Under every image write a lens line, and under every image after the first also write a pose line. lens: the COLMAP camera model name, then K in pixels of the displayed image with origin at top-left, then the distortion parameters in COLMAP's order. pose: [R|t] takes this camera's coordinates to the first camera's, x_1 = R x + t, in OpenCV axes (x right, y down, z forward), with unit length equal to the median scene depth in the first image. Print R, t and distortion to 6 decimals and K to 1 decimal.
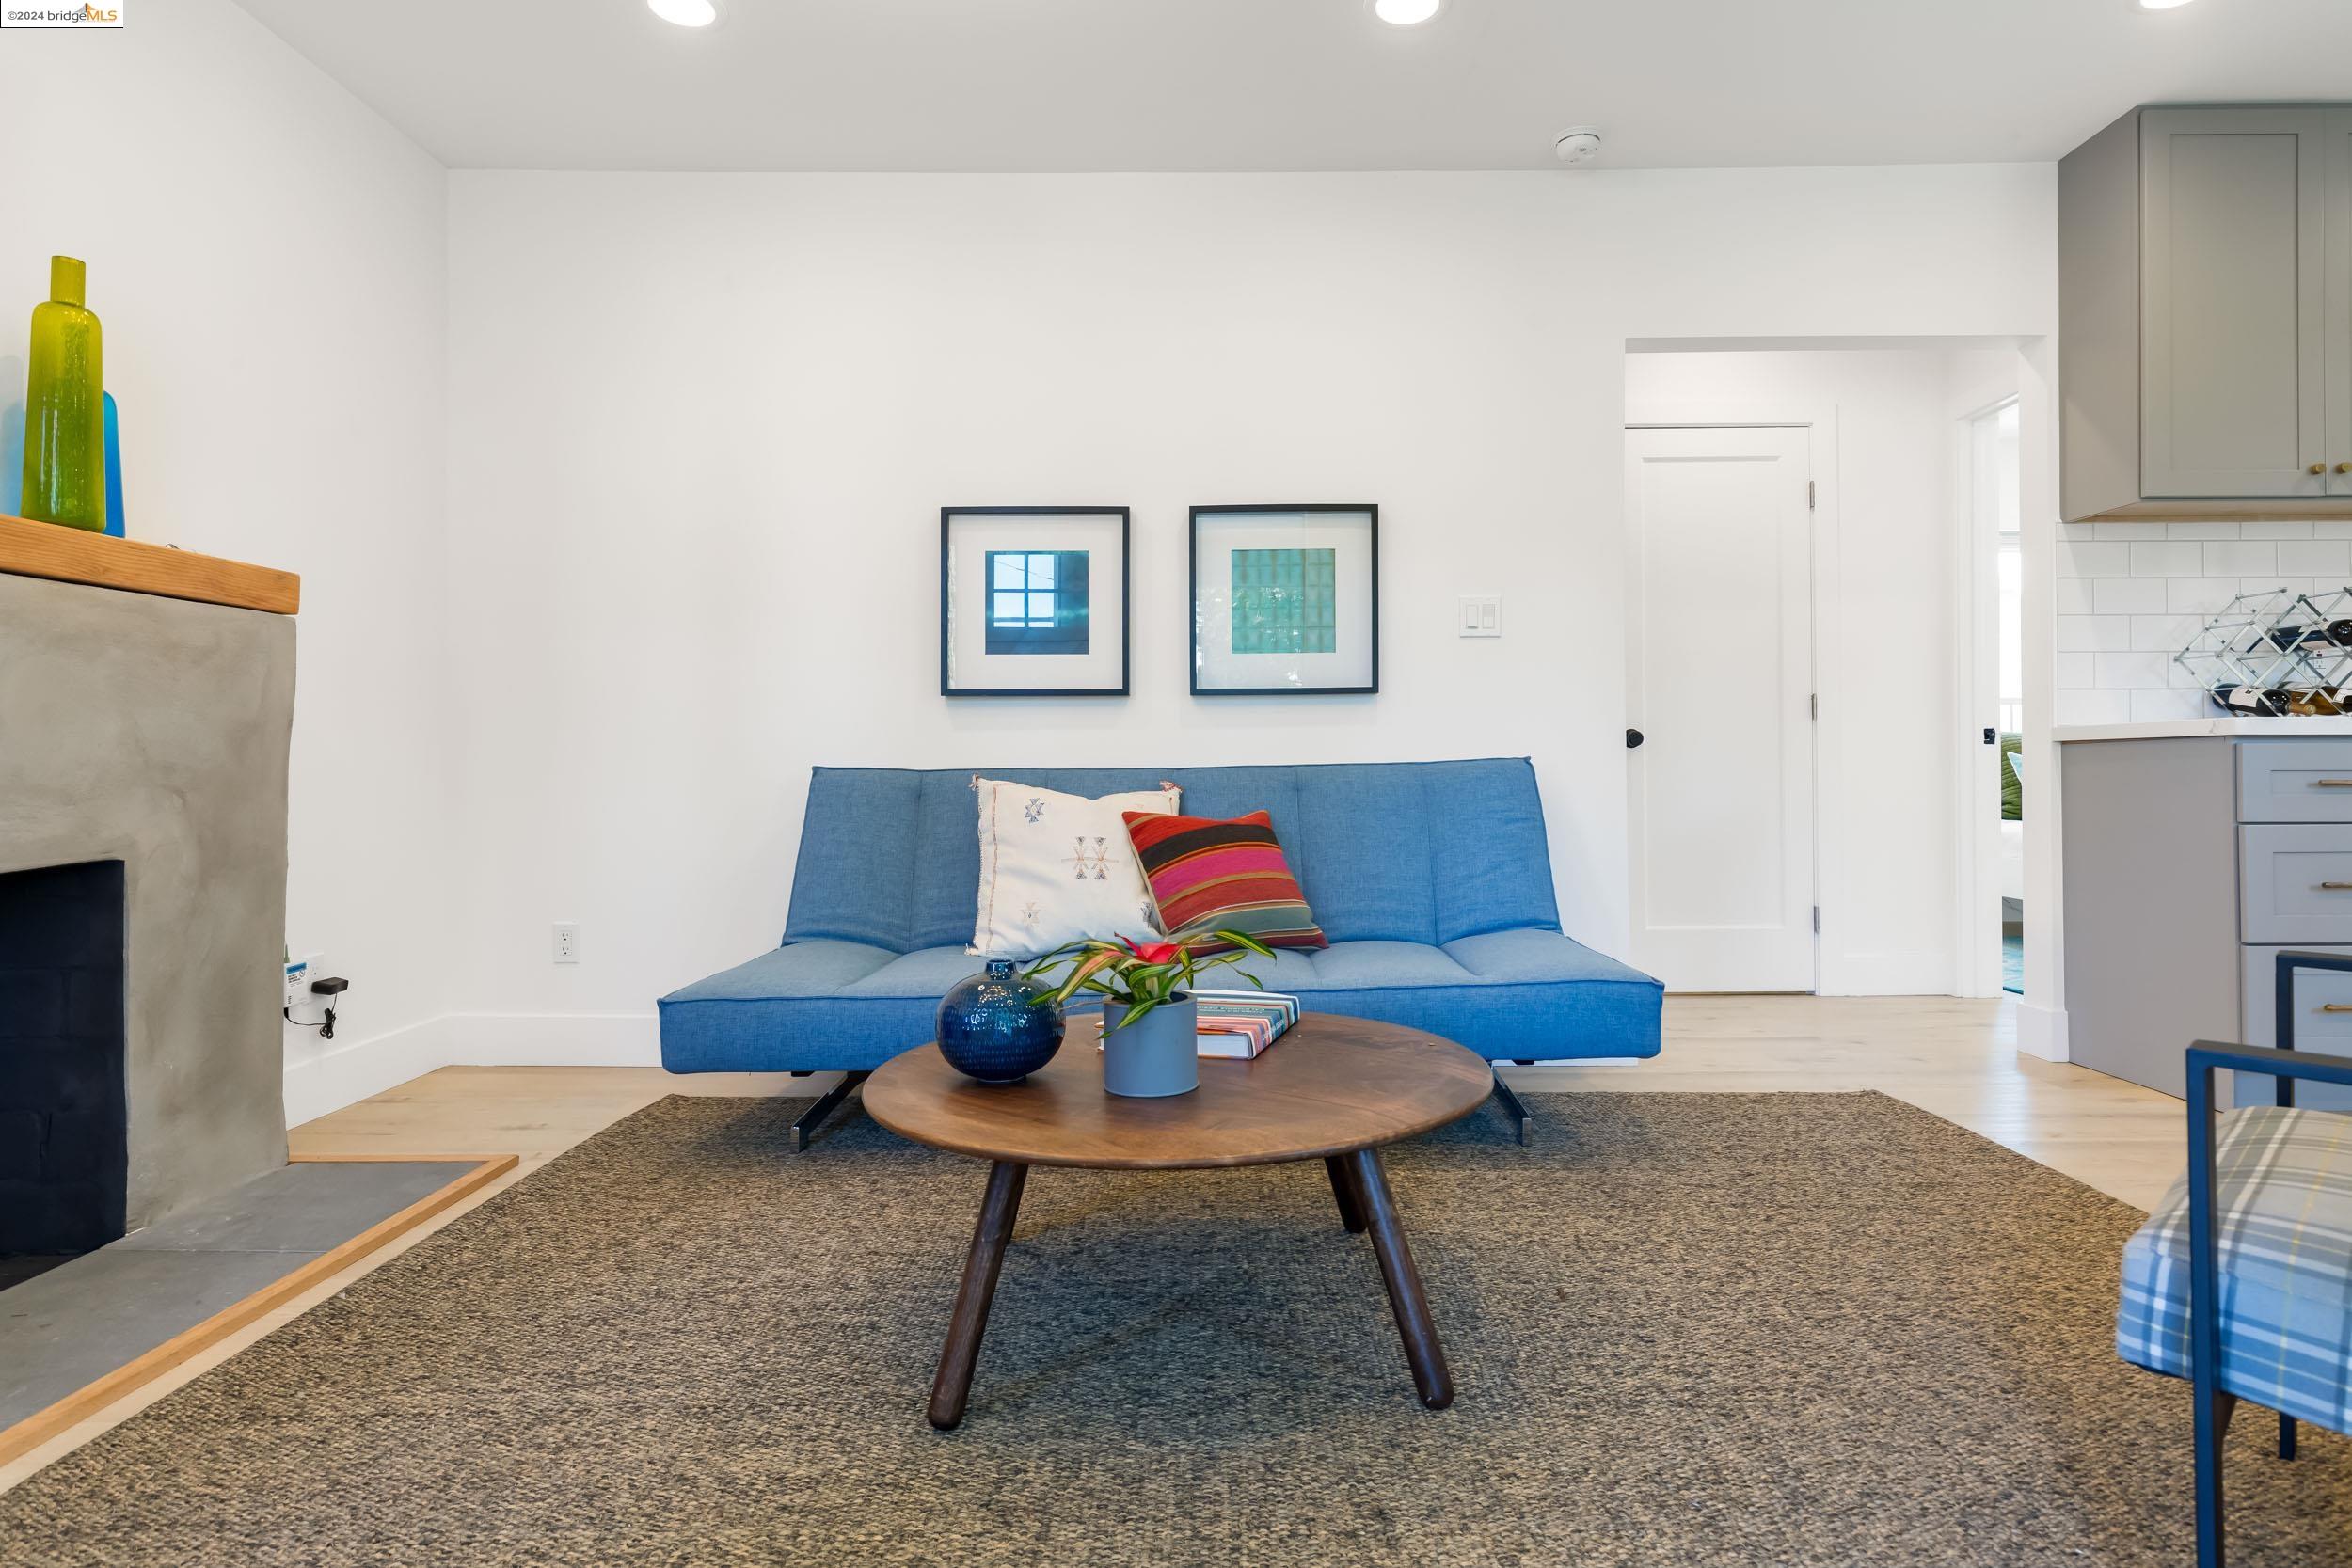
lens RADIAL K [[1267.5, 0, 1208.4], [0, 1267.5, 744.8], [0, 0, 1]] dist [0.003222, 0.000079]
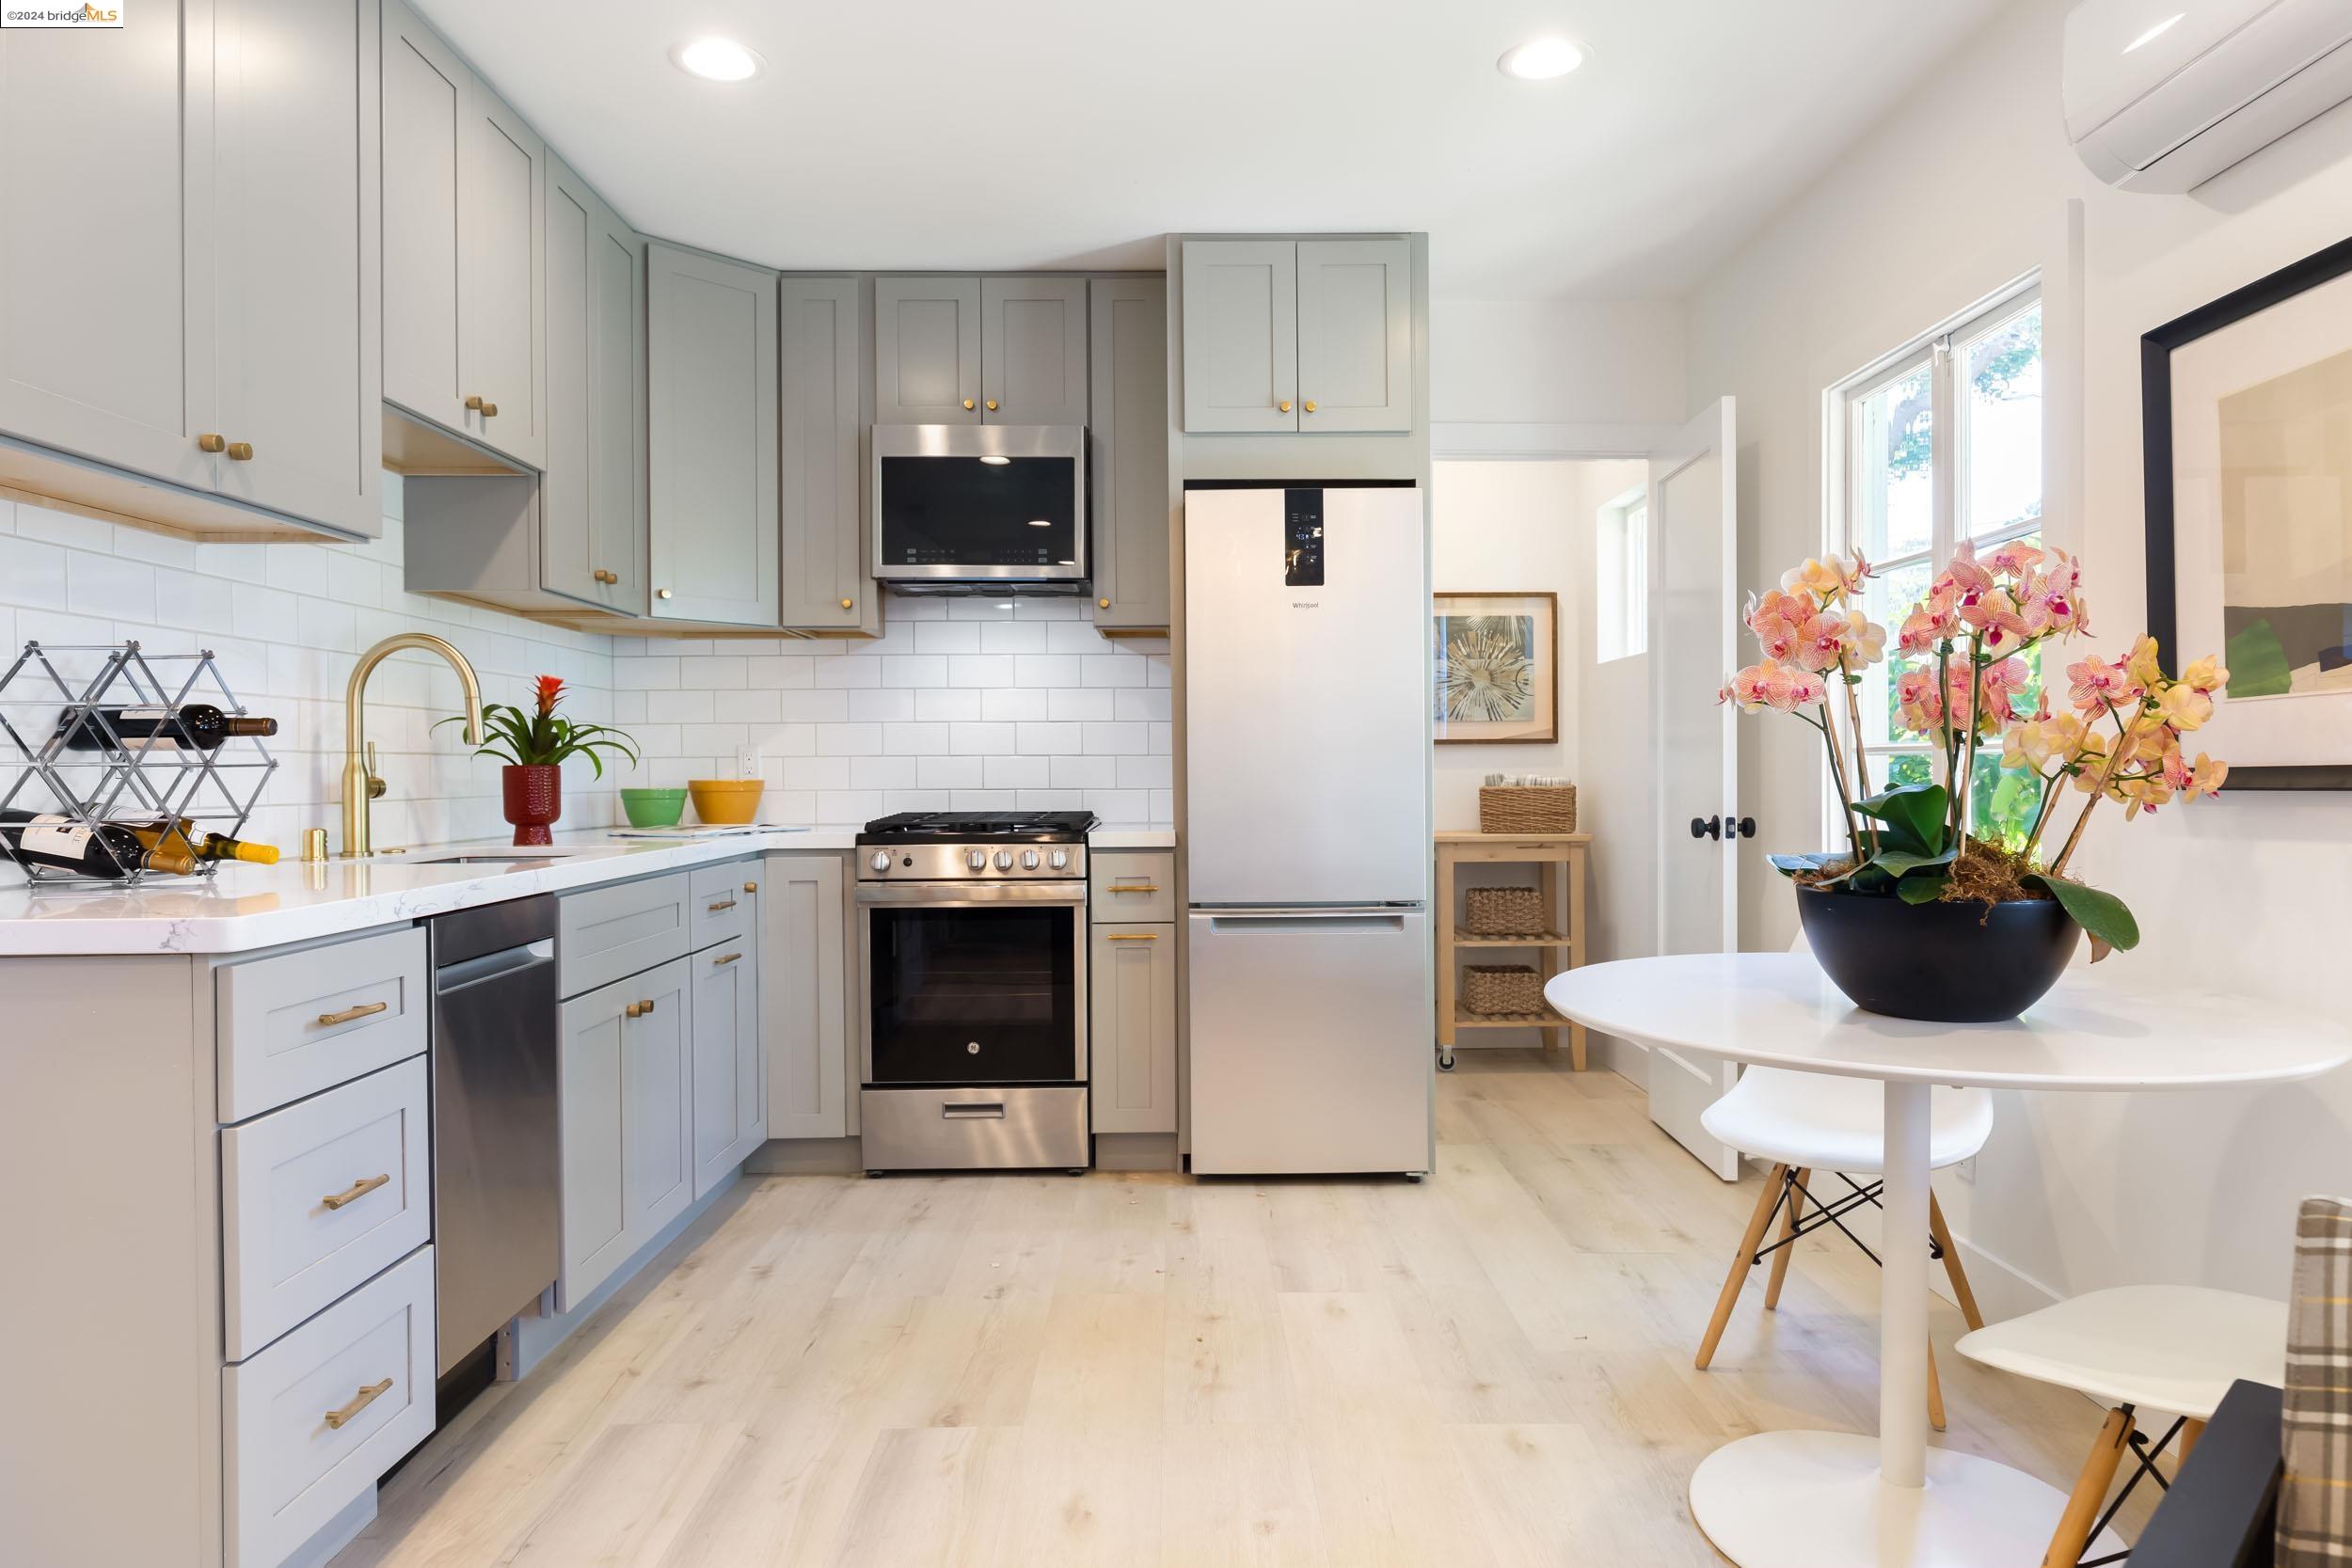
lens RADIAL K [[1491.9, 0, 1213.1], [0, 1491.9, 781.7], [0, 0, 1]] dist [0.000883, -0.000190]
pose [[-0.029933, -0.004365, 0.999542, 0.182619], [-0.012745, 0.999911, 0.003985, -0.070677], [-0.999471, -0.012620, -0.029986, 0.543514]]
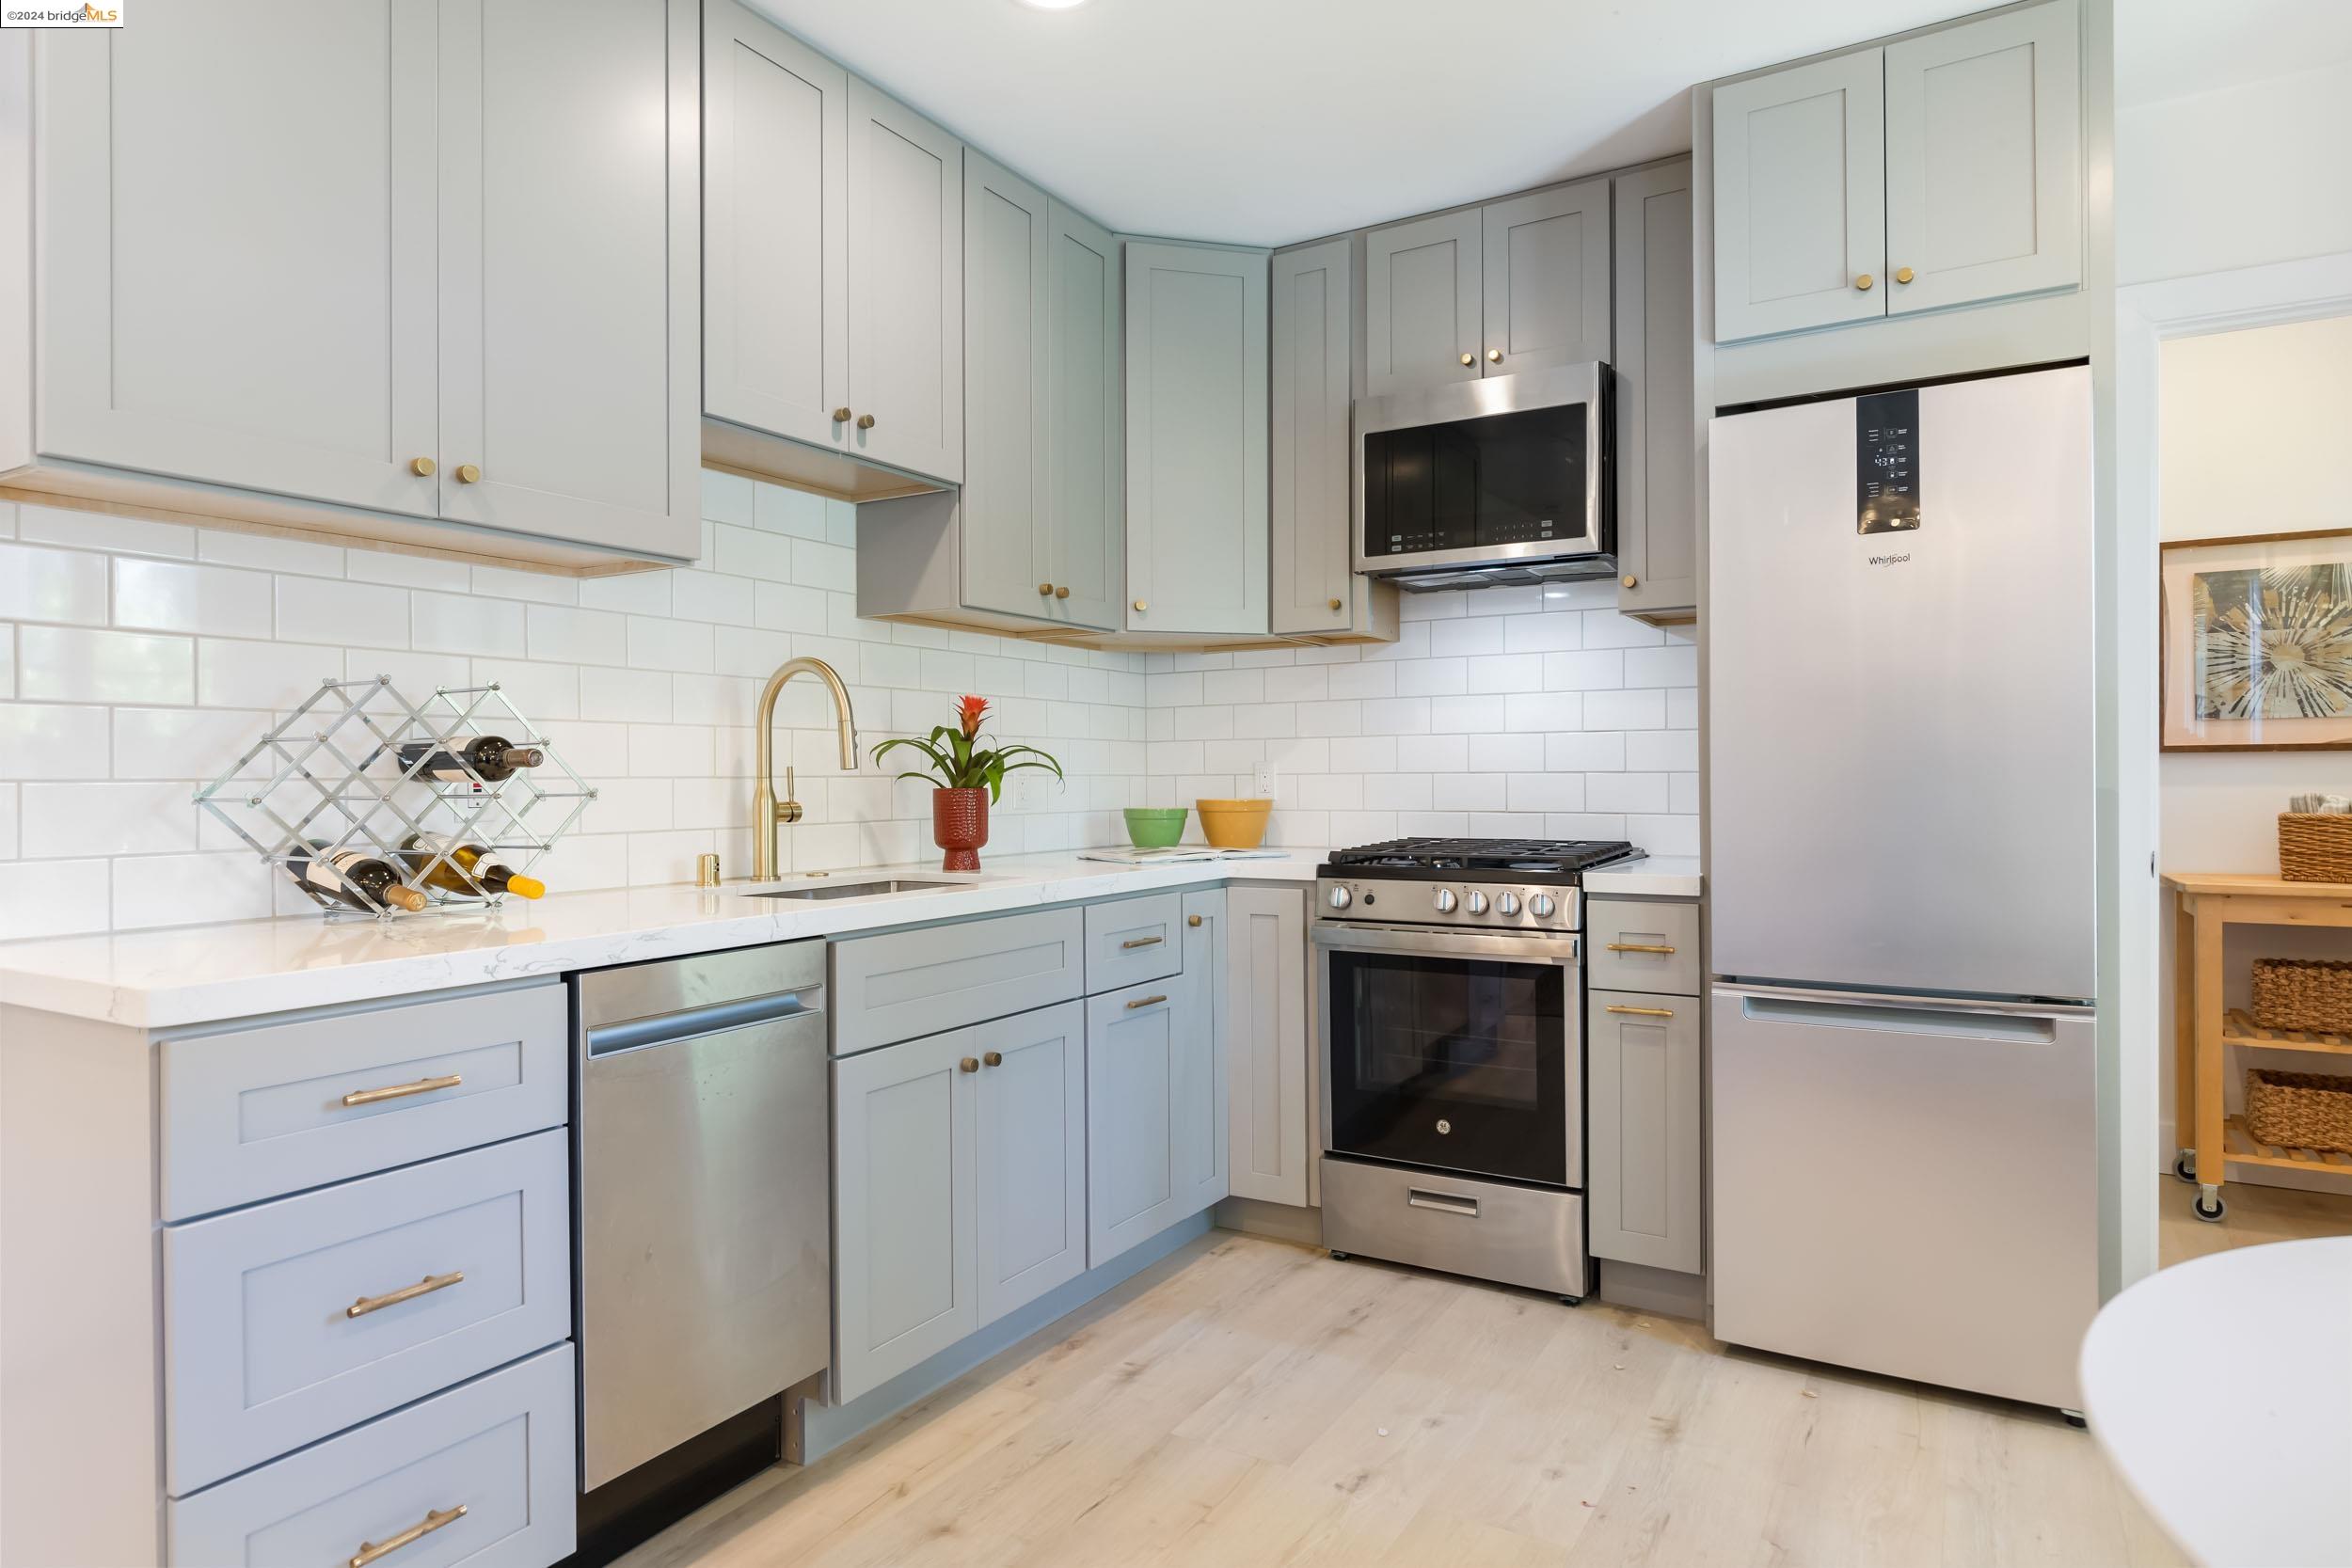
lens RADIAL K [[1351.2, 0, 1176.0], [0, 1351.2, 784.0], [0, 0, 1]] dist [-0.001937, 0.000220]
pose [[0.508108, -0.003432, 0.861287, 0.509518], [-0.011563, 0.999875, 0.010805, -0.085845], [-0.861216, -0.015450, 0.508005, 0.400340]]
